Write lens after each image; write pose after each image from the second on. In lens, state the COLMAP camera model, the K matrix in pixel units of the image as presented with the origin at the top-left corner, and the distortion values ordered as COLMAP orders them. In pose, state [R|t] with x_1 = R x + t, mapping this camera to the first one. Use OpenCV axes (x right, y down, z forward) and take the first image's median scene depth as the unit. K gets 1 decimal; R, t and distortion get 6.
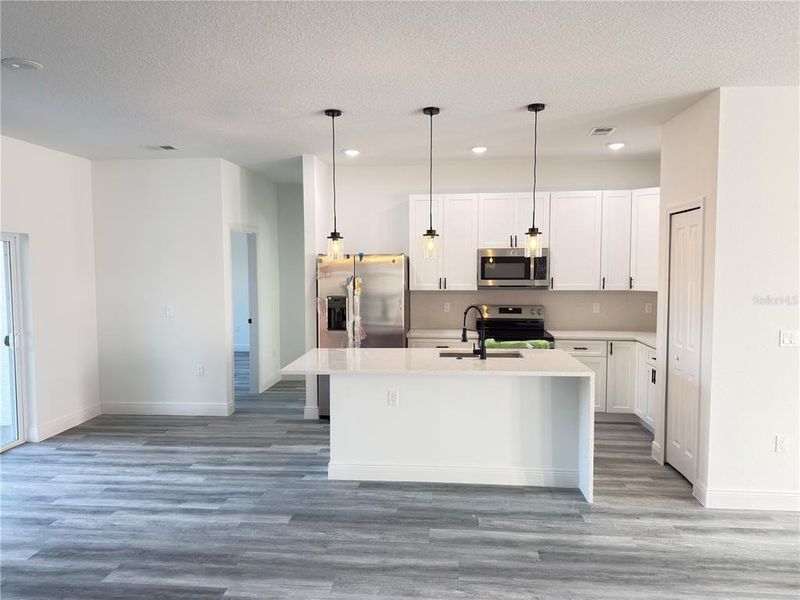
lens RADIAL K [[559.6, 0, 400.0], [0, 559.6, 300.0], [0, 0, 1]] dist [0.080065, -0.100489]
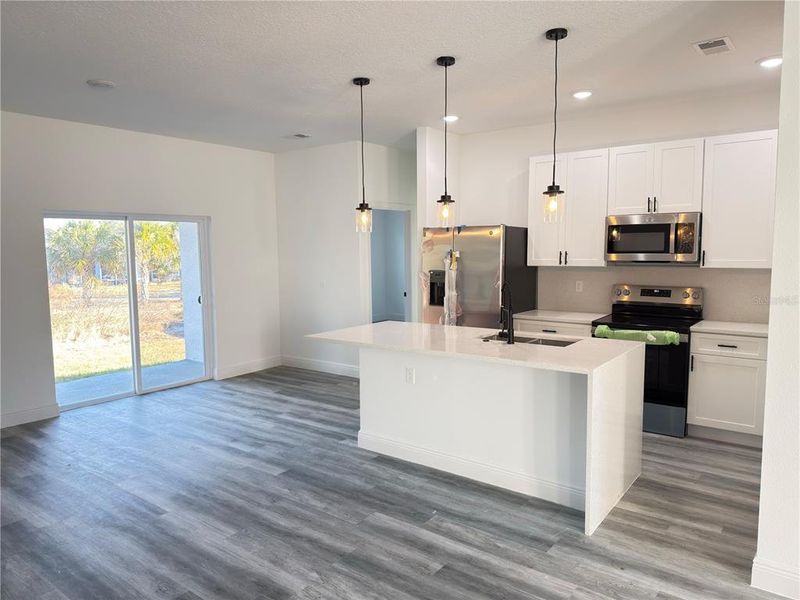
lens RADIAL K [[559.6, 0, 400.0], [0, 559.6, 300.0], [0, 0, 1]] dist [0.080065, -0.100489]
pose [[0.843670, 0.044840, -0.534987, 0.482444], [-0.025712, 0.998737, 0.043161, 0.005901], [0.536246, -0.022658, 0.843757, 0.191705]]
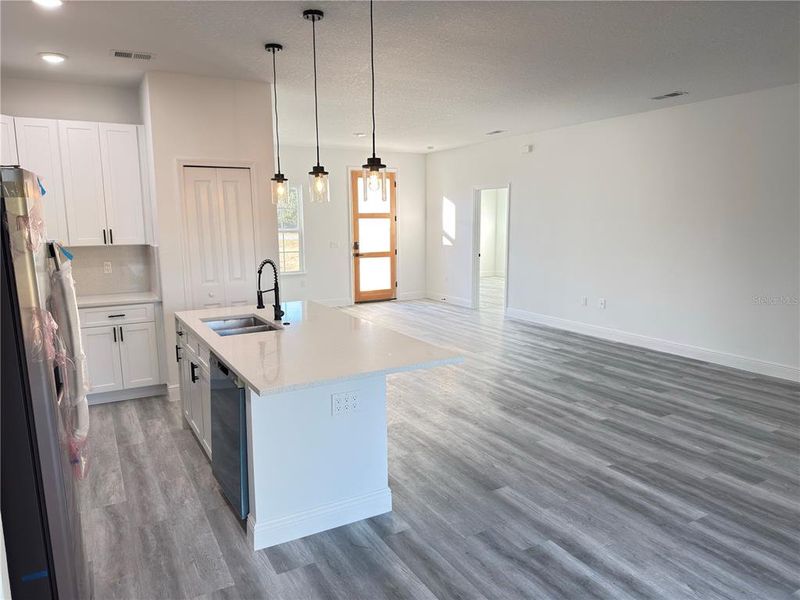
lens RADIAL K [[559.6, 0, 400.0], [0, 559.6, 300.0], [0, 0, 1]] dist [0.080065, -0.100489]
pose [[-0.566357, -0.112749, 0.816411, -0.704989], [0.063345, 0.981713, 0.179521, -0.073581], [-0.821722, 0.153388, -0.548858, 1.377046]]
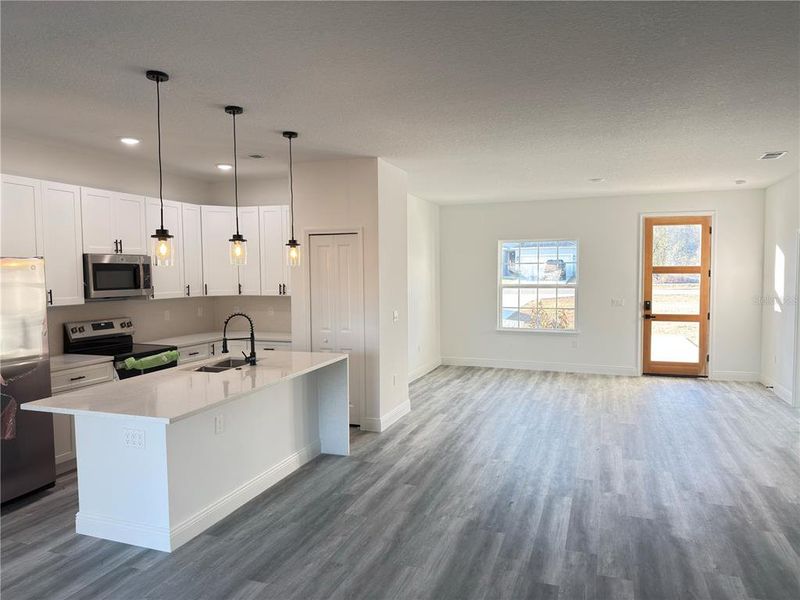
lens RADIAL K [[559.6, 0, 400.0], [0, 559.6, 300.0], [0, 0, 1]] dist [0.080065, -0.100489]
pose [[0.253033, -0.049409, 0.966195, -0.793669], [0.067210, 0.997180, 0.033392, -0.029037], [-0.965120, 0.056489, 0.255640, 0.495345]]
